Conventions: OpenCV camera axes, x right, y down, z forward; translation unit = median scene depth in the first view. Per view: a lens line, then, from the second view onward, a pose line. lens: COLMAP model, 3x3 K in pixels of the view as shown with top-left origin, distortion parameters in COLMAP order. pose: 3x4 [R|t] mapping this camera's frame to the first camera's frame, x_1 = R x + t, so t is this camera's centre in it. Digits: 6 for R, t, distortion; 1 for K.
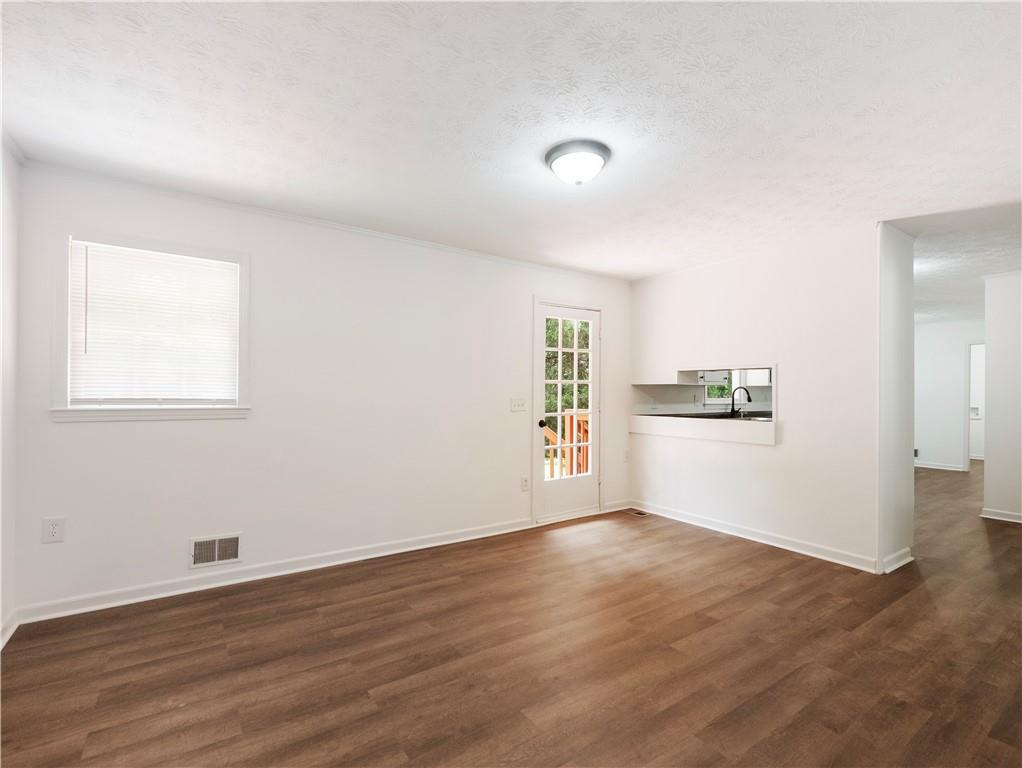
lens RADIAL K [[479.2, 0, 509.8], [0, 479.2, 391.8], [0, 0, 1]] dist [0.001365, -0.000004]
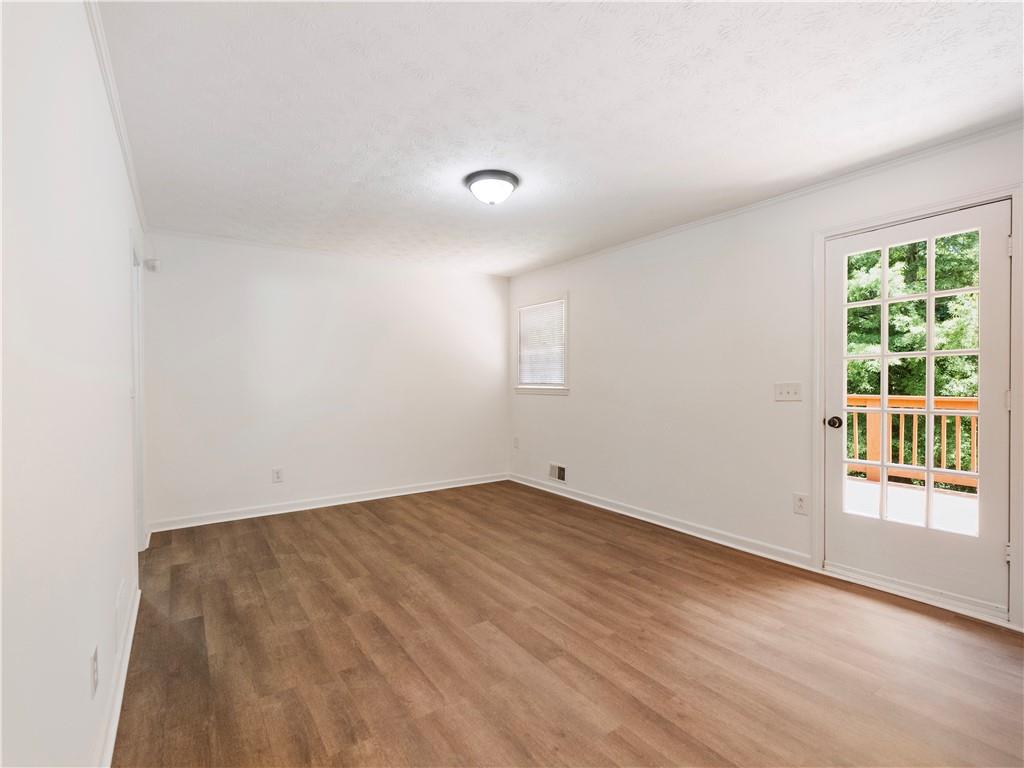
lens RADIAL K [[480.1, 0, 507.5], [0, 480.1, 381.7], [0, 0, 1]] dist [0.001365, -0.000004]
pose [[-0.000663, -0.001876, -0.999998, 1.099222], [0.010720, 0.999941, -0.001883, 0.011594], [0.999942, -0.010721, -0.000643, 0.841175]]
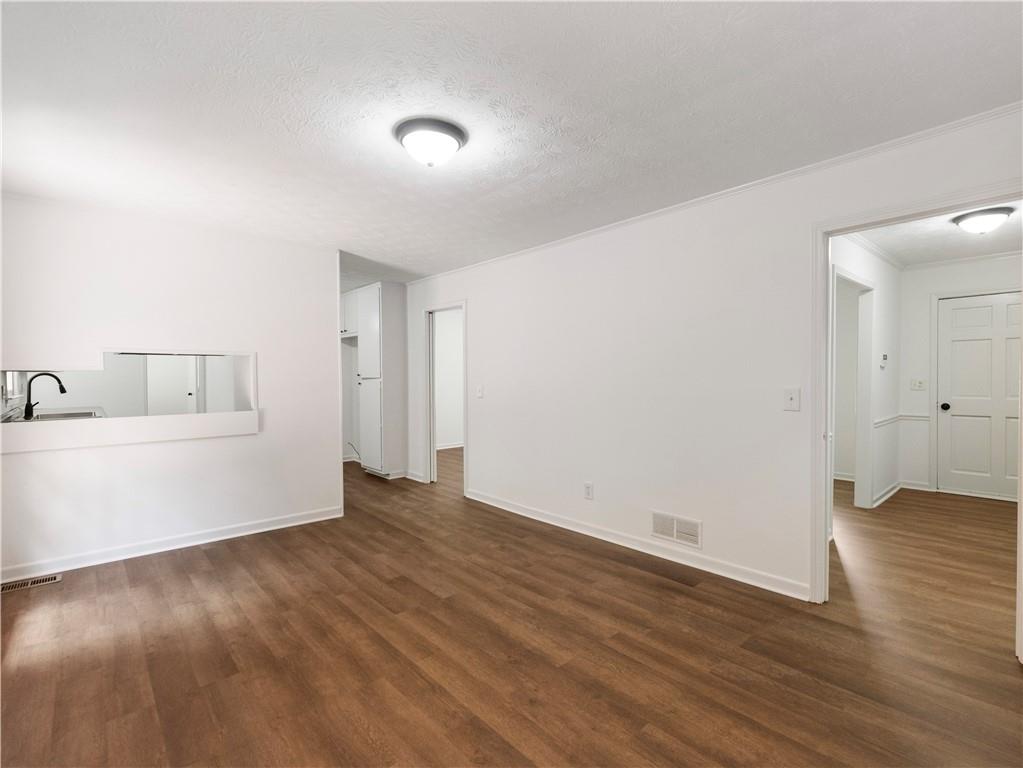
lens RADIAL K [[479.7, 0, 511.6], [0, 479.7, 381.9], [0, 0, 1]] dist [0.001365, -0.000004]
pose [[-0.128836, -0.019523, 0.991474, -0.674719], [0.001639, 0.999801, 0.019900, -0.020001], [-0.991665, 0.004188, -0.128778, 0.786753]]
